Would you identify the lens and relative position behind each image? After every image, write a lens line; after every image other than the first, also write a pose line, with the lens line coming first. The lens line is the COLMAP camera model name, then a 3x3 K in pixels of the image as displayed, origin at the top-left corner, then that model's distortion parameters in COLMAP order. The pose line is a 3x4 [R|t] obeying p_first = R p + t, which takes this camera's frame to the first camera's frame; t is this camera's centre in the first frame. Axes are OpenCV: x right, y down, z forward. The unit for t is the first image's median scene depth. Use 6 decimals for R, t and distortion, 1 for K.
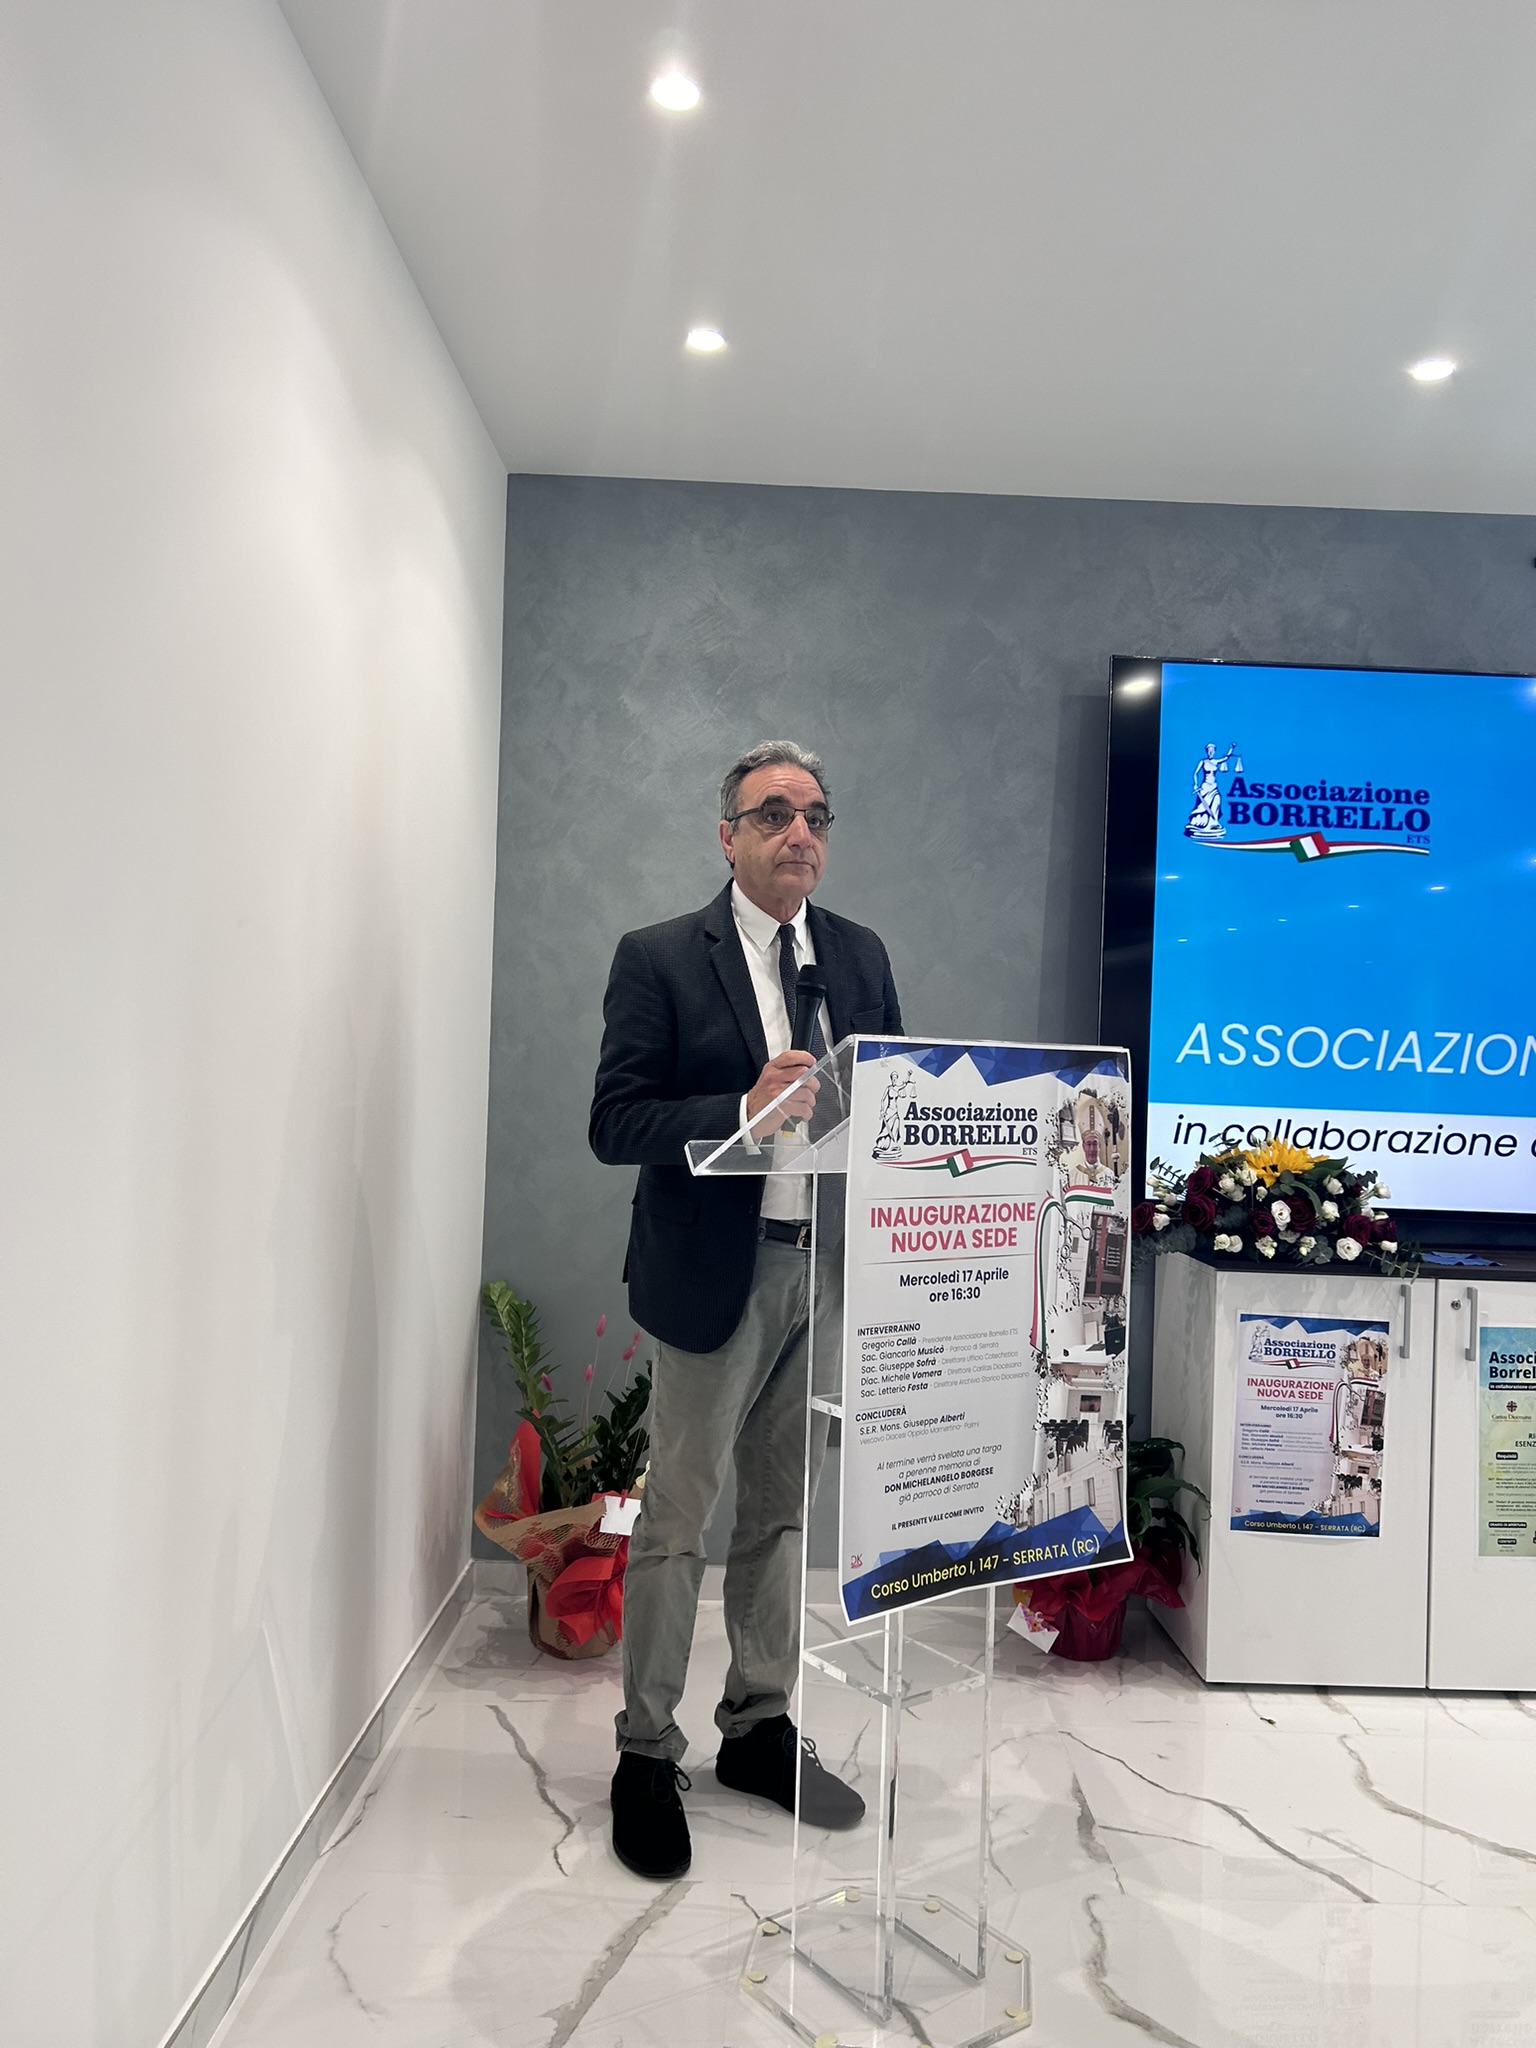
lens RADIAL K [[1542.5, 0, 760.2], [0, 1542.5, 1028.0], [0, 0, 1]] dist [0.028918, -0.039884]
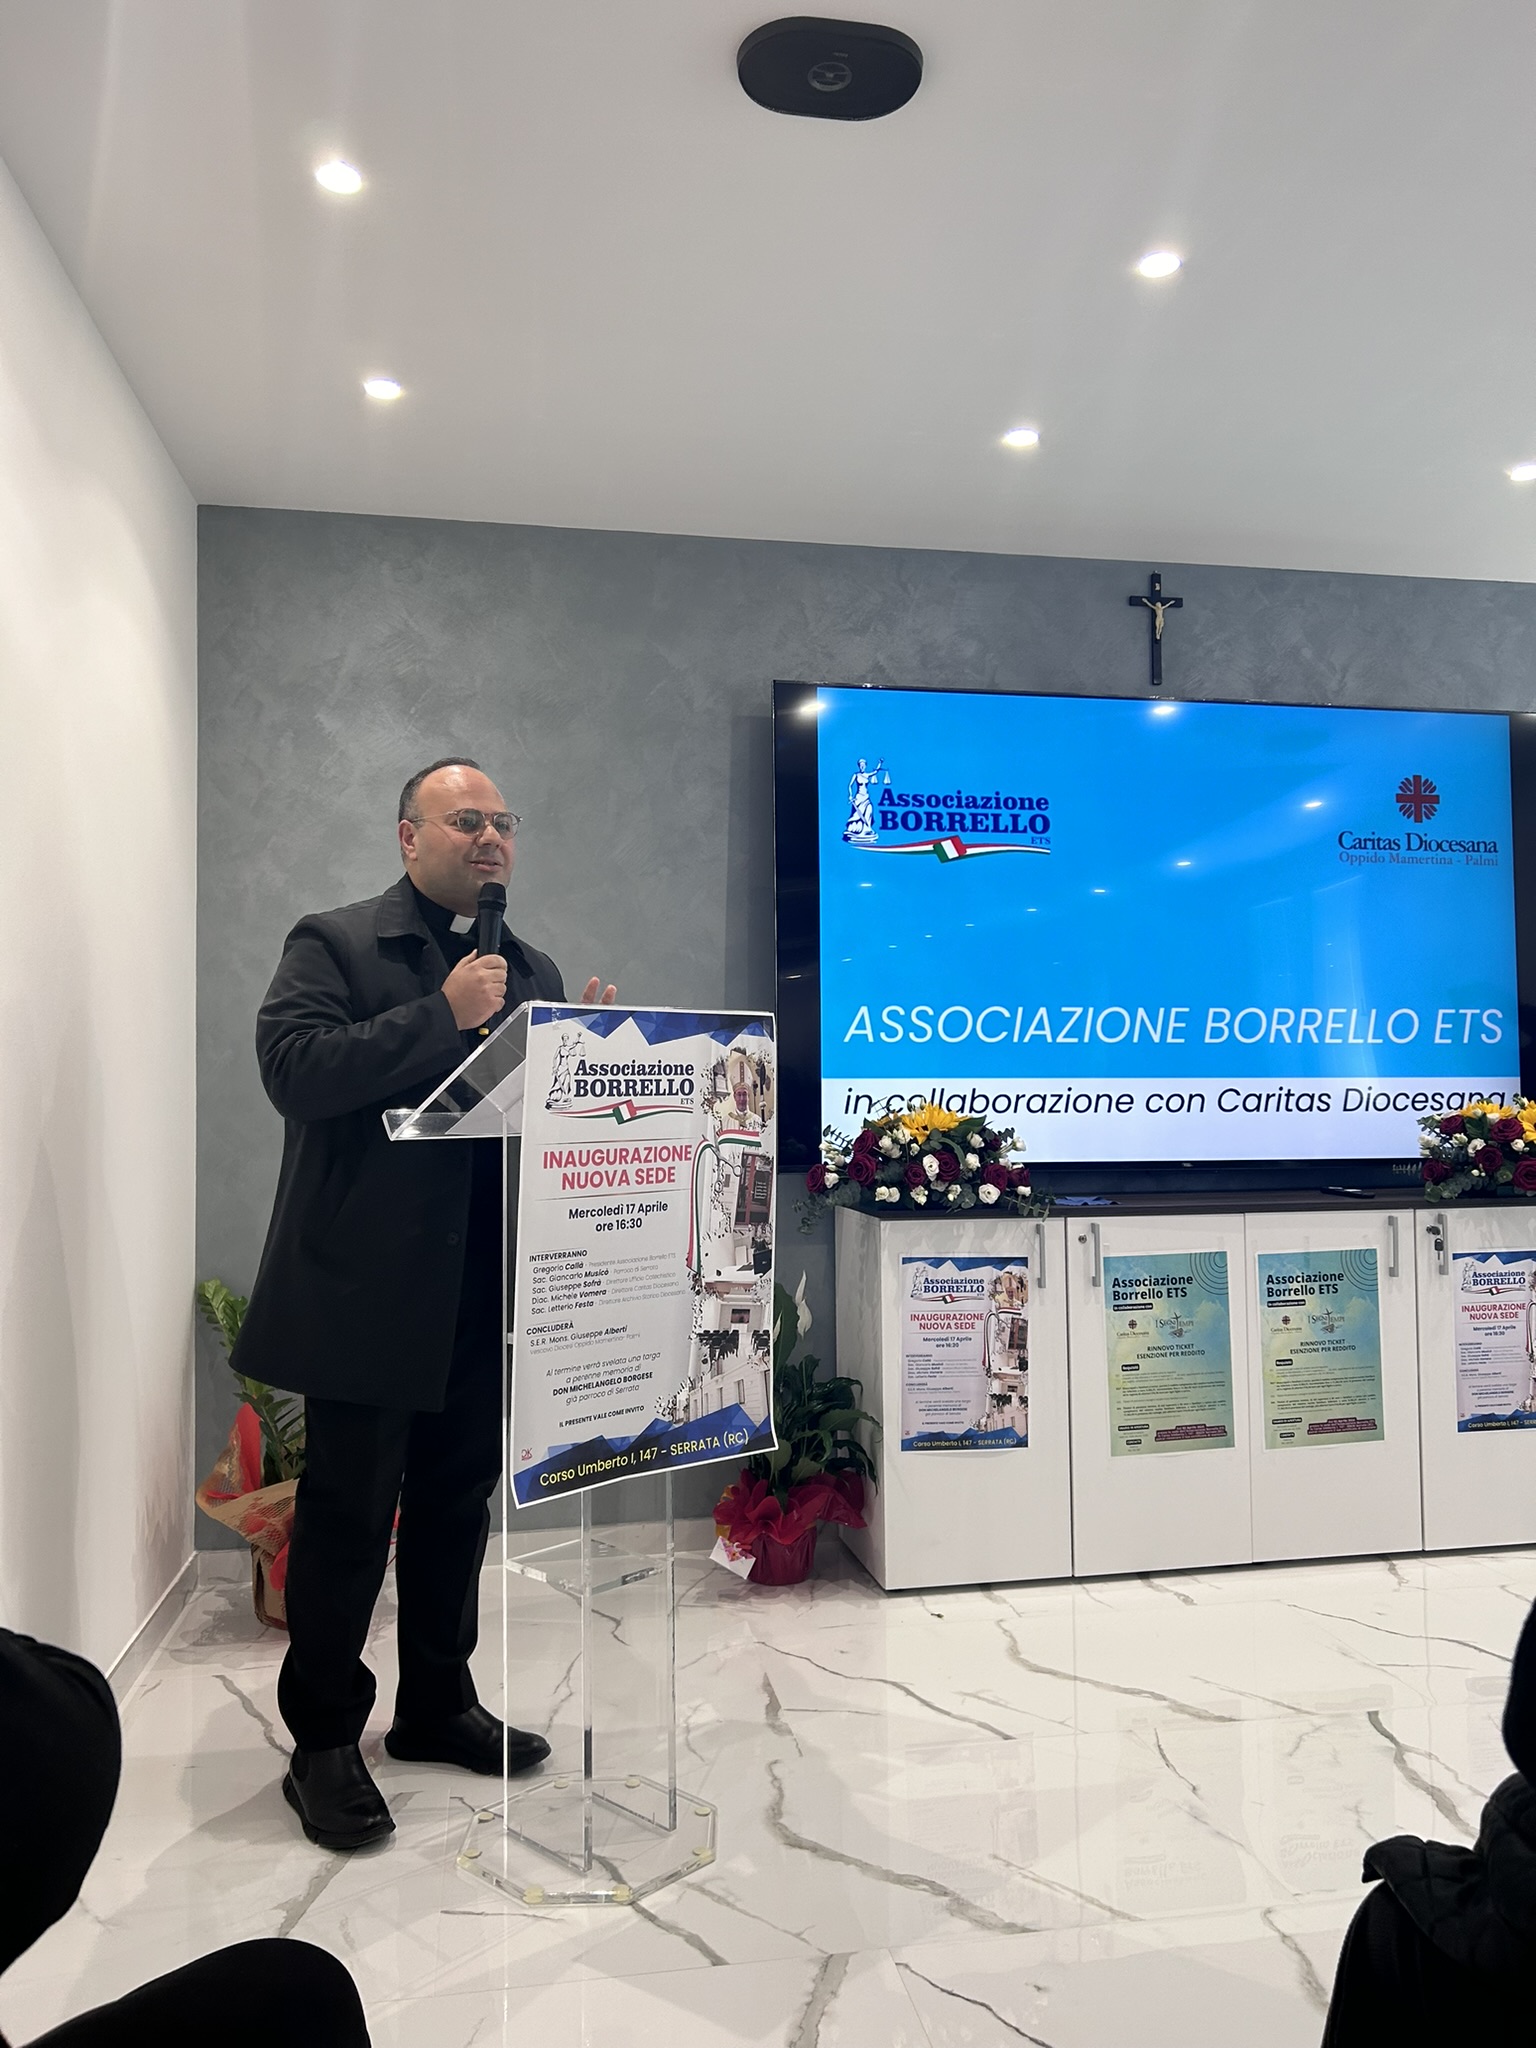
lens RADIAL K [[1542.5, 0, 781.1], [0, 1542.5, 1017.3], [0, 0, 1]] dist [0.028918, -0.039884]
pose [[0.982186, -0.035258, 0.184572, 0.019909], [0.039085, 0.999089, -0.017134, 0.023333], [-0.183800, 0.024043, 0.982670, -0.097509]]
